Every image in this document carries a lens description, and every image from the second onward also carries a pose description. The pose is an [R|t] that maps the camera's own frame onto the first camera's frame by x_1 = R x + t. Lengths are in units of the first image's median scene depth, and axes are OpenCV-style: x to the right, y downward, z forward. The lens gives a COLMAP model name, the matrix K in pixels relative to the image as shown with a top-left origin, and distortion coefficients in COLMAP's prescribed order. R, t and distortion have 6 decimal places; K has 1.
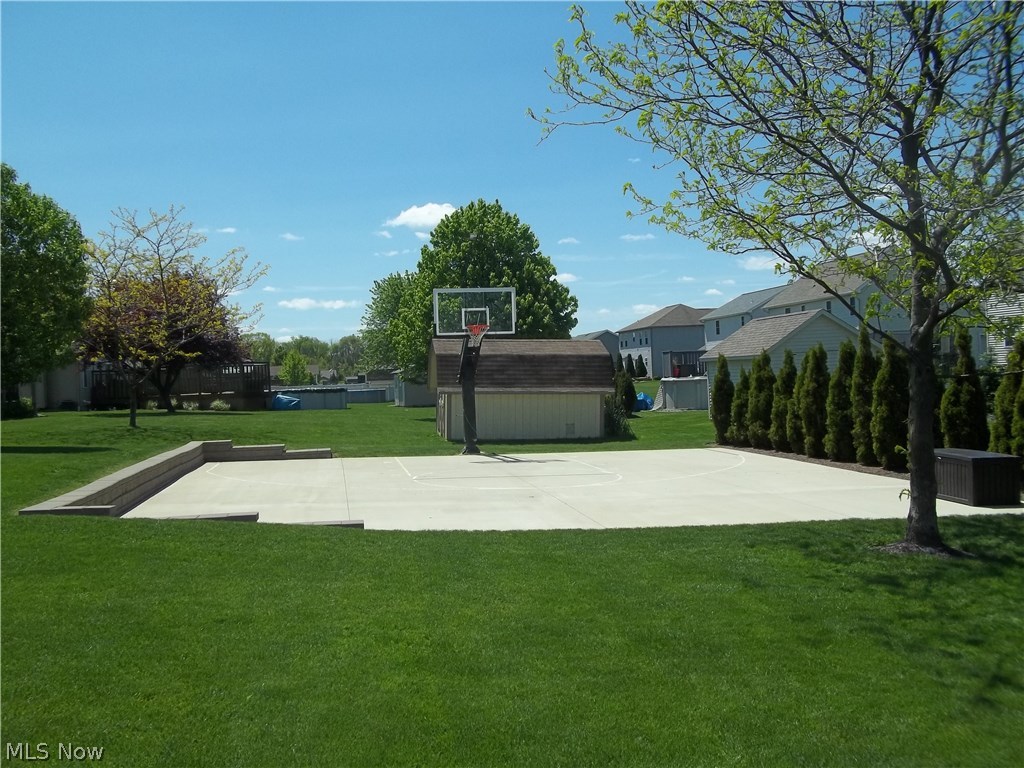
lens RADIAL K [[987.0, 0, 510.9], [0, 987.0, 385.3], [0, 0, 1]] dist [-0.007843, 0.000000]
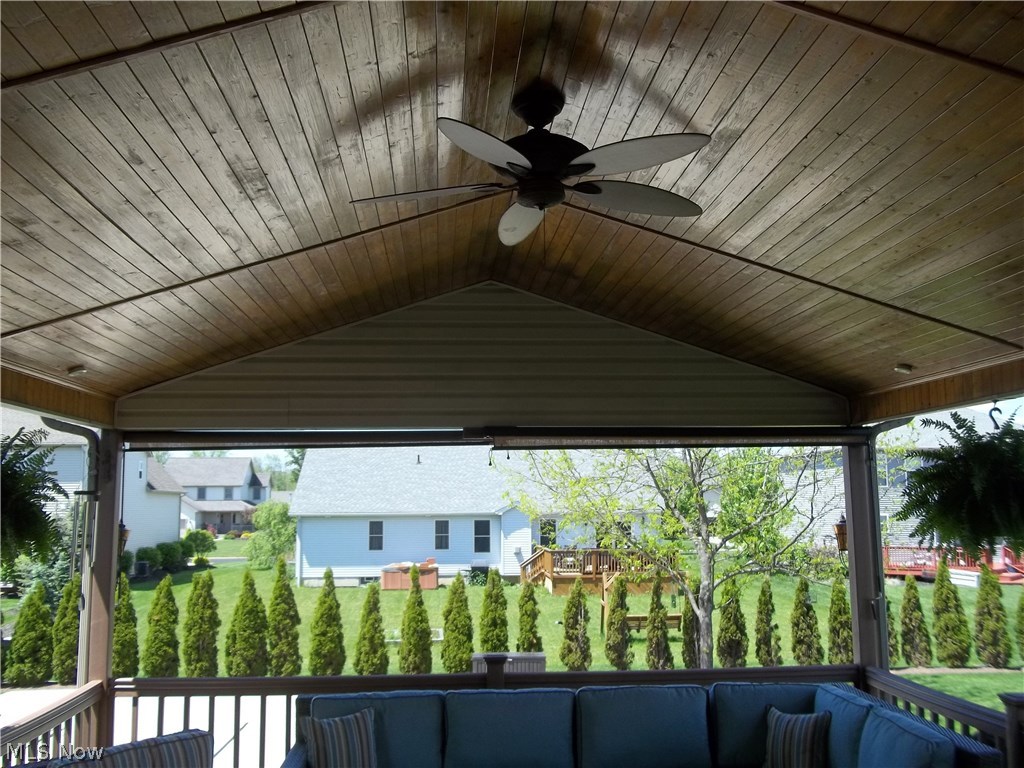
lens RADIAL K [[987.0, 0, 508.0], [0, 987.0, 375.9], [0, 0, 1]] dist [-0.007843, 0.000000]
pose [[0.096887, 0.170587, 0.980568, -0.563305], [0.015042, 0.984839, -0.172816, -0.046785], [-0.995182, 0.031494, 0.092852, 0.431846]]
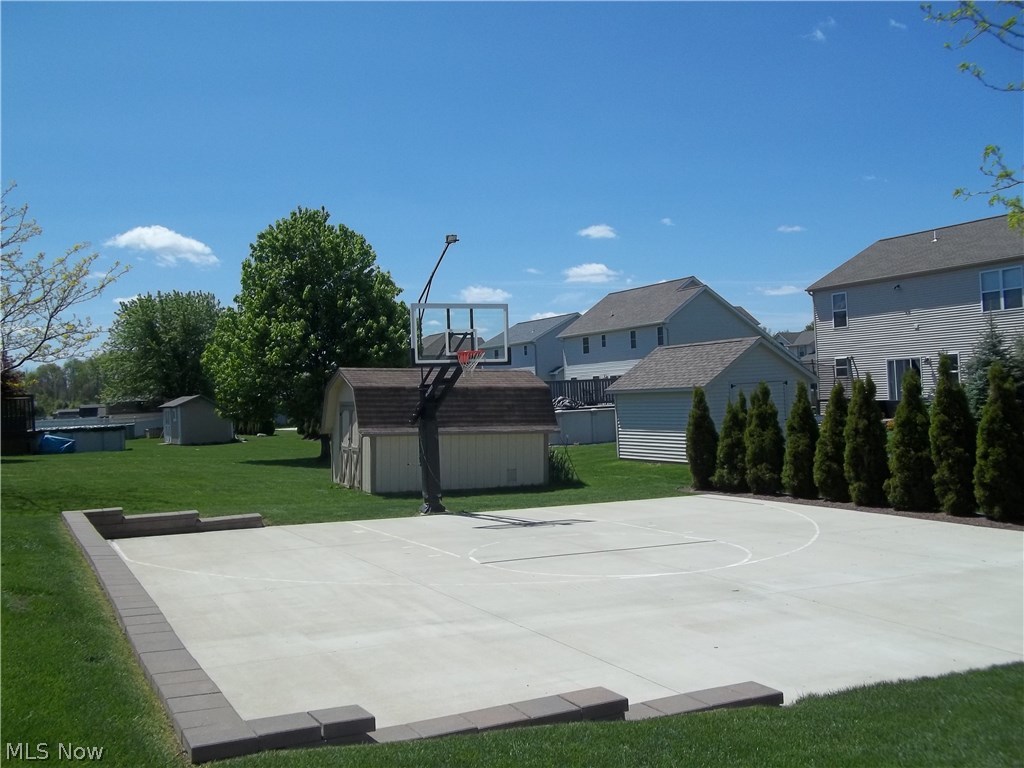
lens RADIAL K [[987.0, 0, 502.3], [0, 987.0, 378.1], [0, 0, 1]] dist [-0.007843, 0.000000]
pose [[0.961251, 0.000144, 0.275674, -0.179634], [0.010058, 0.999316, -0.035592, -0.008630], [-0.275491, 0.036985, 0.960592, 0.190802]]
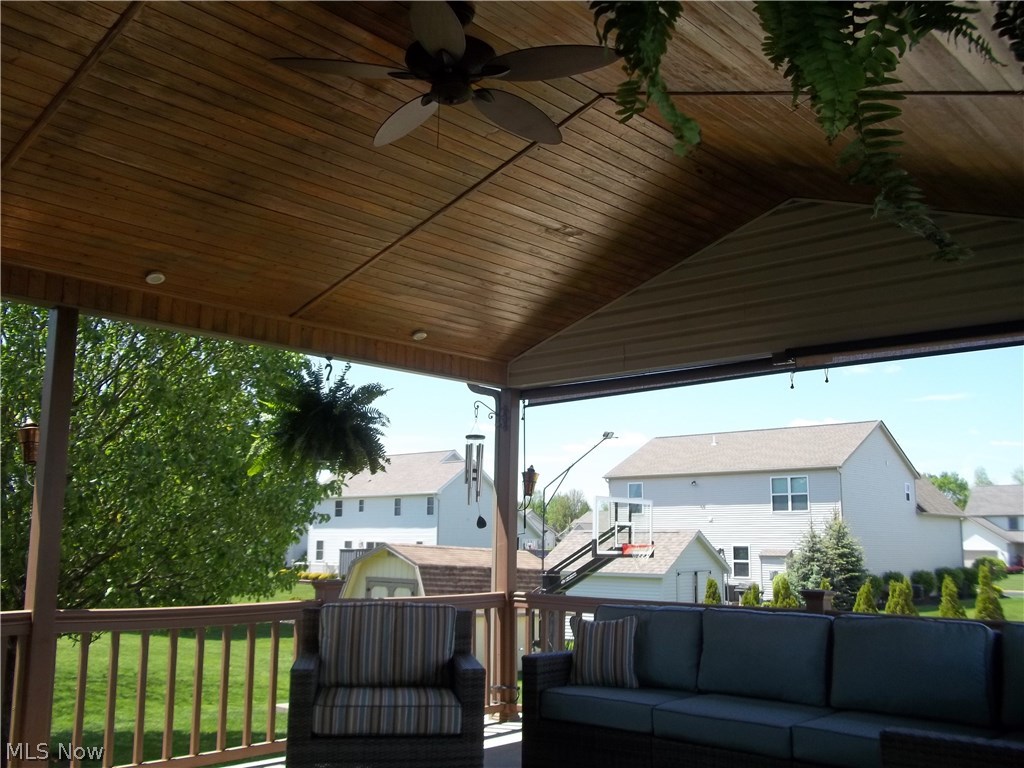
lens RADIAL K [[987.0, 0, 512.2], [0, 987.0, 378.2], [0, 0, 1]] dist [-0.007843, 0.000000]
pose [[0.775009, 0.150473, 0.613775, -0.516936], [-0.033122, 0.979576, -0.198329, -0.023131], [-0.631082, 0.133377, 0.764164, 0.330973]]
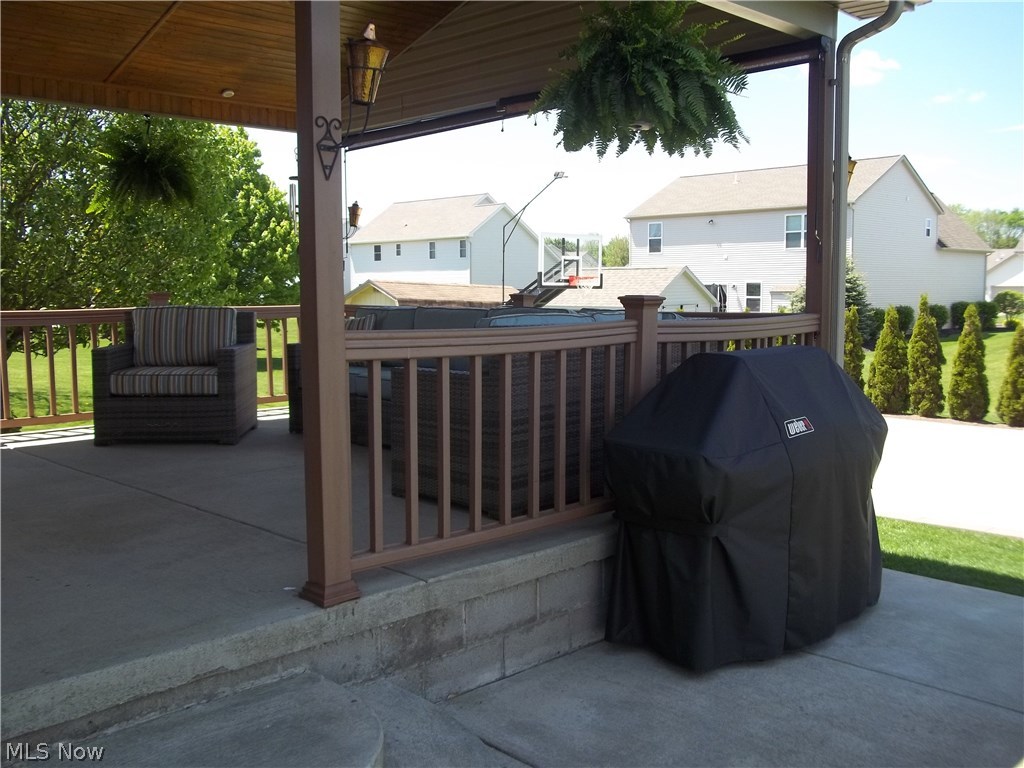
lens RADIAL K [[987.0, 0, 509.2], [0, 987.0, 373.4], [0, 0, 1]] dist [-0.007843, 0.000000]
pose [[0.816746, -0.013165, 0.576847, -0.488435], [-0.022826, 0.998220, 0.055101, -0.015871], [-0.576545, -0.058171, 0.814992, 0.237558]]
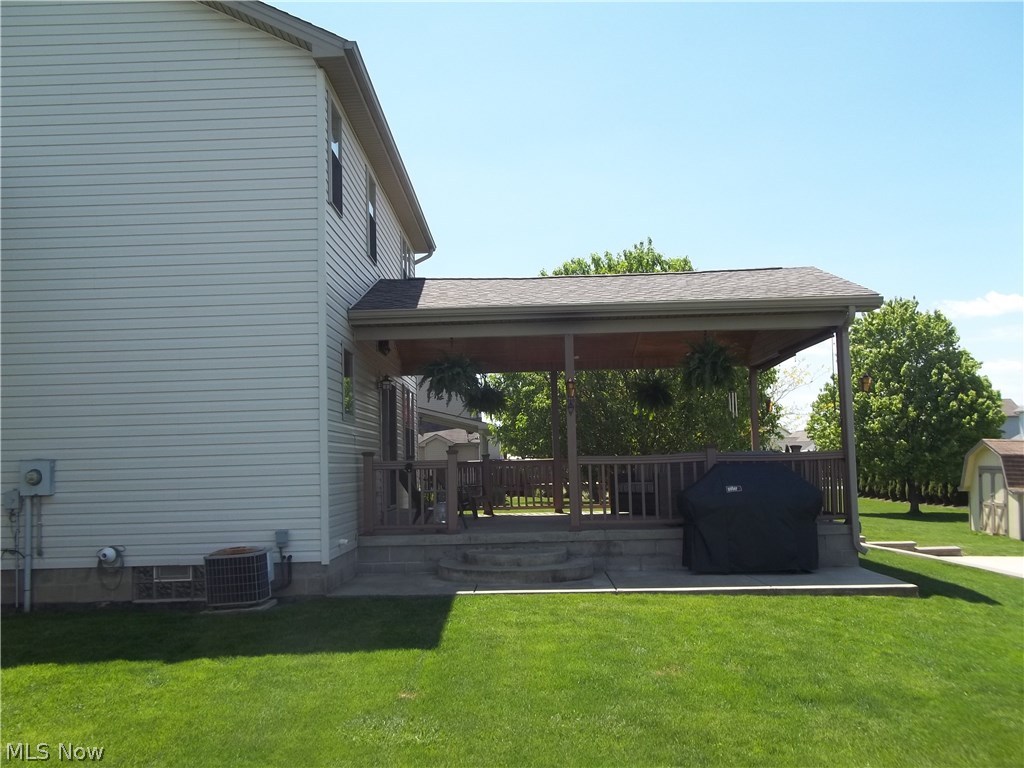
lens RADIAL K [[987.0, 0, 515.3], [0, 987.0, 387.7], [0, 0, 1]] dist [-0.007843, 0.000000]
pose [[0.983155, 0.000900, -0.182771, -0.380738], [-0.016467, 0.996357, -0.083675, -0.006837], [0.182030, 0.085275, 0.979588, -0.095594]]
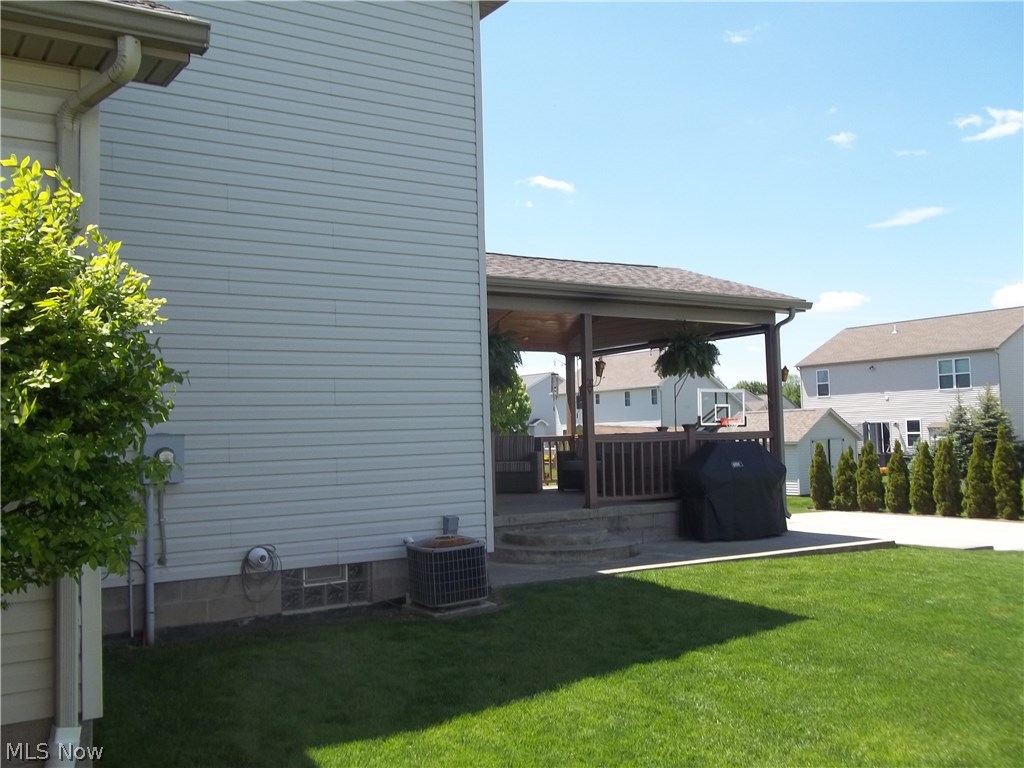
lens RADIAL K [[987.0, 0, 507.1], [0, 987.0, 384.0], [0, 0, 1]] dist [-0.007843, 0.000000]
pose [[0.915931, 0.038563, 0.399478, -0.653733], [-0.007598, 0.996861, -0.078810, -0.000915], [-0.401263, 0.069150, 0.913349, -0.051155]]
